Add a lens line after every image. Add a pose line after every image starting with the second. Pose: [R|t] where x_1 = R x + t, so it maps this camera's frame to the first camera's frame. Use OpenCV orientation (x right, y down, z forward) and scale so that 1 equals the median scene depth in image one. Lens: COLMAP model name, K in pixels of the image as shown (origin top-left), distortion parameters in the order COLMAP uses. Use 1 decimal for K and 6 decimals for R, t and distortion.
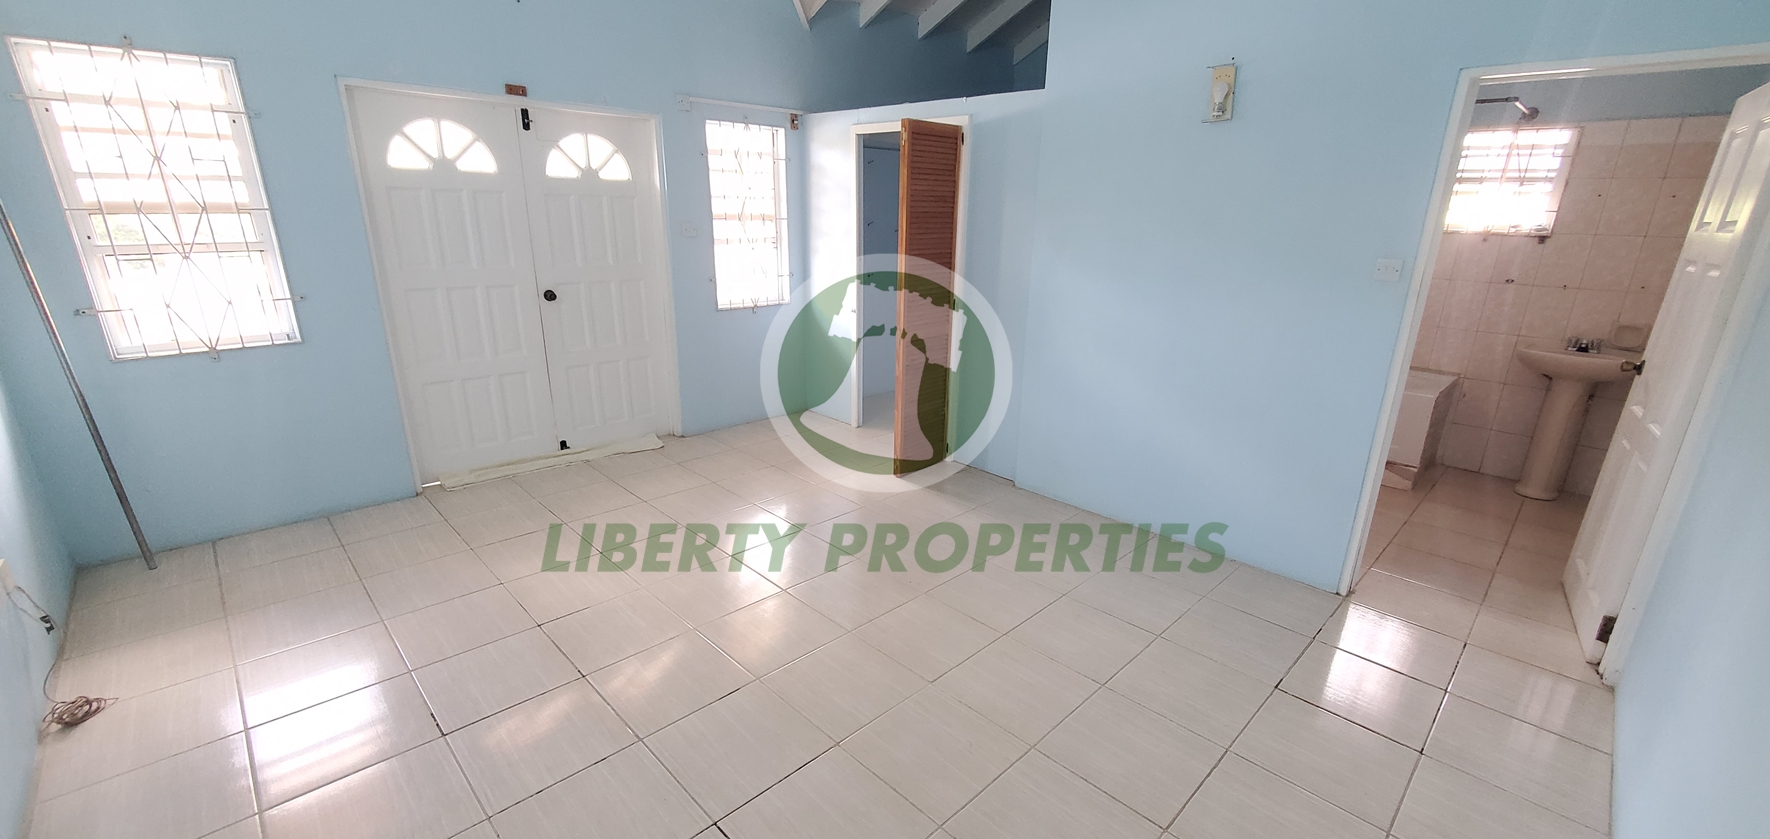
lens RADIAL K [[702.0, 0, 890.0], [0, 702.0, 432.8], [0, 0, 1]] dist [0.006820, -0.001743]
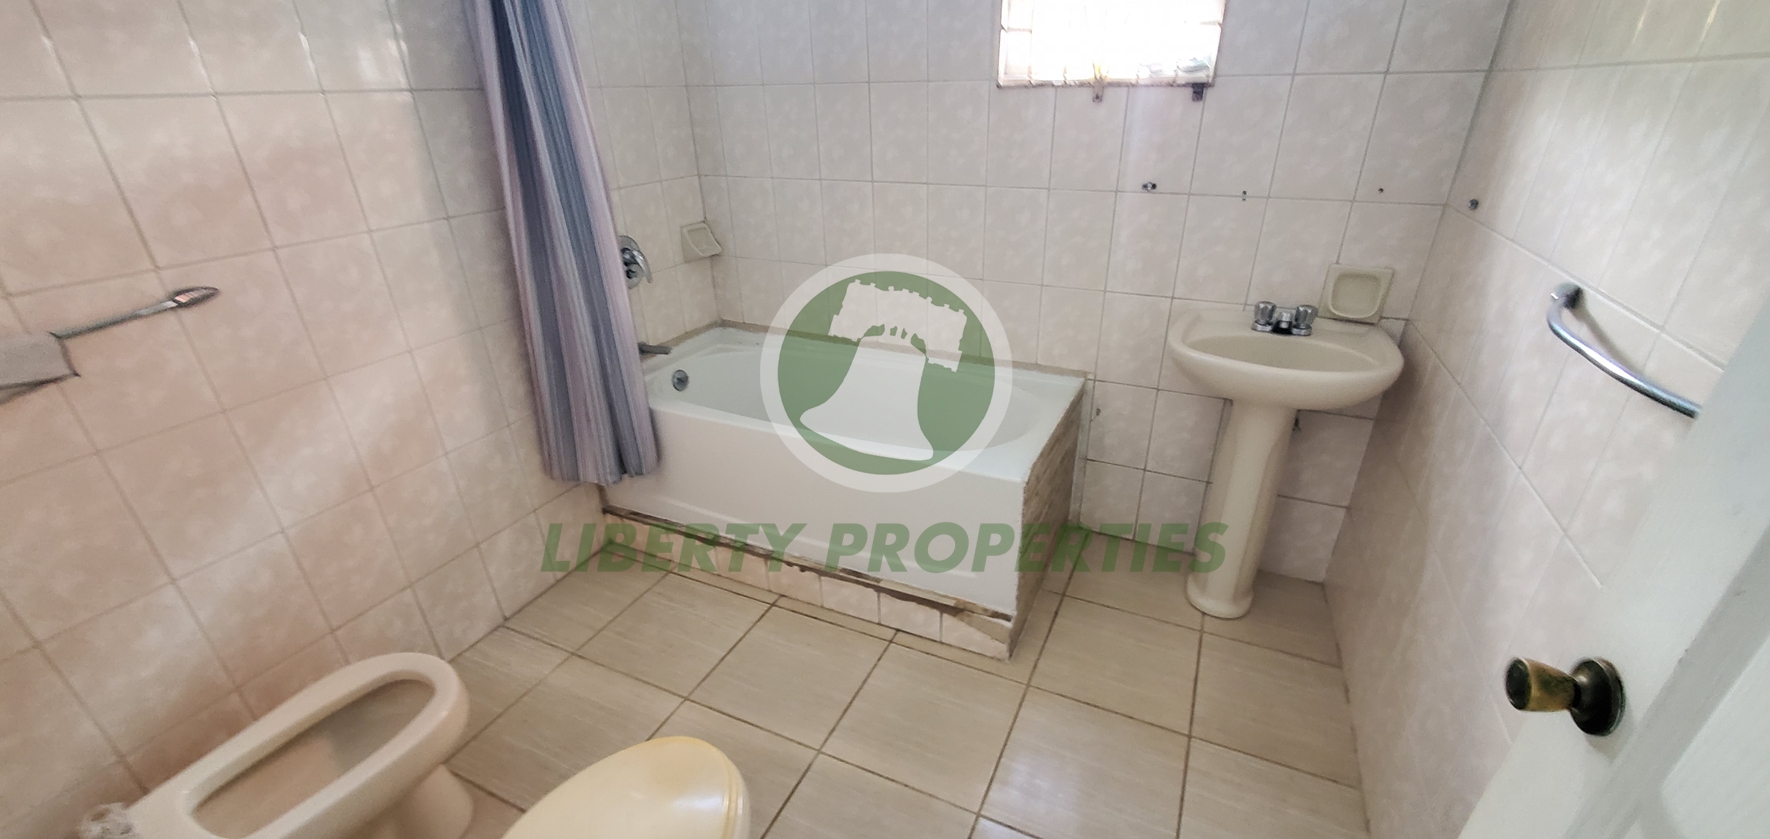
lens RADIAL K [[702.0, 0, 880.2], [0, 702.0, 426.4], [0, 0, 1]] dist [0.006820, -0.001743]
pose [[0.943889, -0.184265, 0.274080, 0.554795], [0.140337, 0.975013, 0.172206, -0.166625], [-0.298963, -0.124080, 0.946164, 0.592742]]
